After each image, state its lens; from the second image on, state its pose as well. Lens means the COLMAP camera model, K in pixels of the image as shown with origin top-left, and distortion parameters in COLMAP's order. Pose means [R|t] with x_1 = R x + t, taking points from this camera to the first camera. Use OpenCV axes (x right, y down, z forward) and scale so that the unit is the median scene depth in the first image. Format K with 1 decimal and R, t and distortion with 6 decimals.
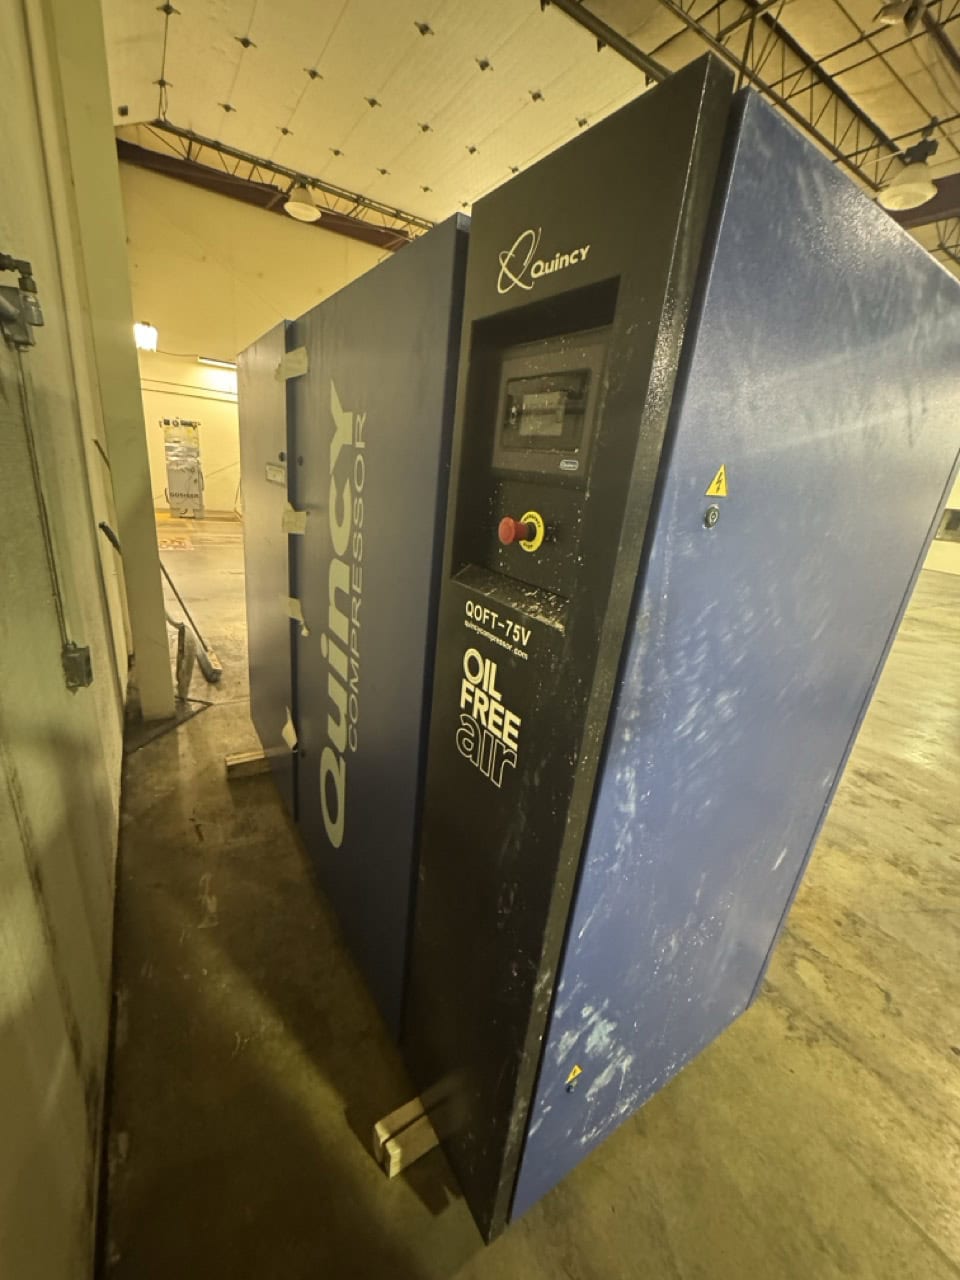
lens RADIAL K [[508.9, 0, 488.4], [0, 508.9, 638.1], [0, 0, 1]] dist [0.072448, 0.000236]
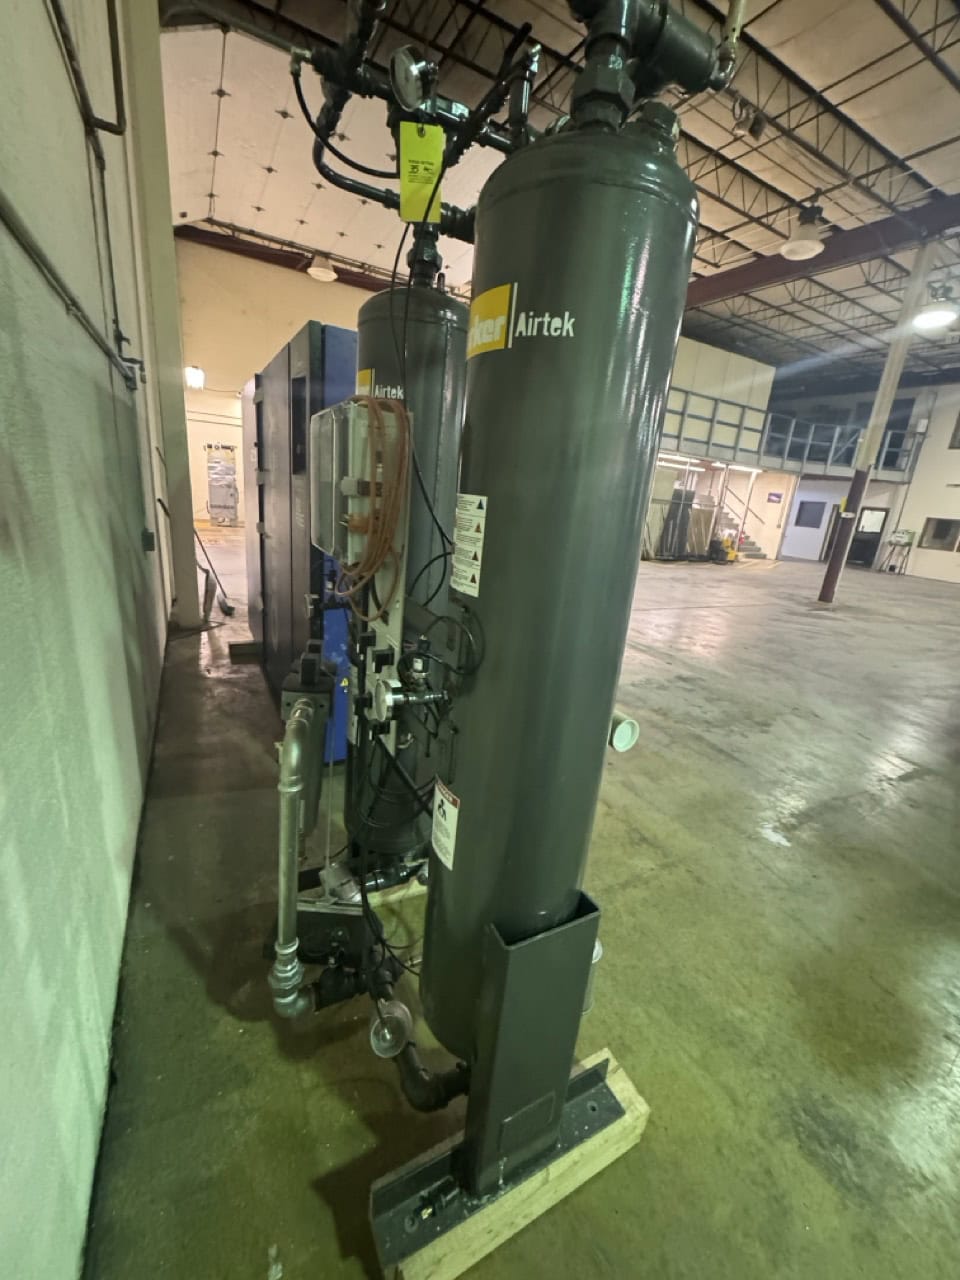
lens RADIAL K [[512.7, 0, 480.0], [0, 512.7, 640.0], [0, 0, 1]] dist [0.125043, -0.000137]
pose [[0.996925, 0.016094, -0.076686, 0.154889], [-0.019637, 0.998763, -0.045672, 0.111325], [0.075856, 0.047038, 0.996009, -0.222404]]
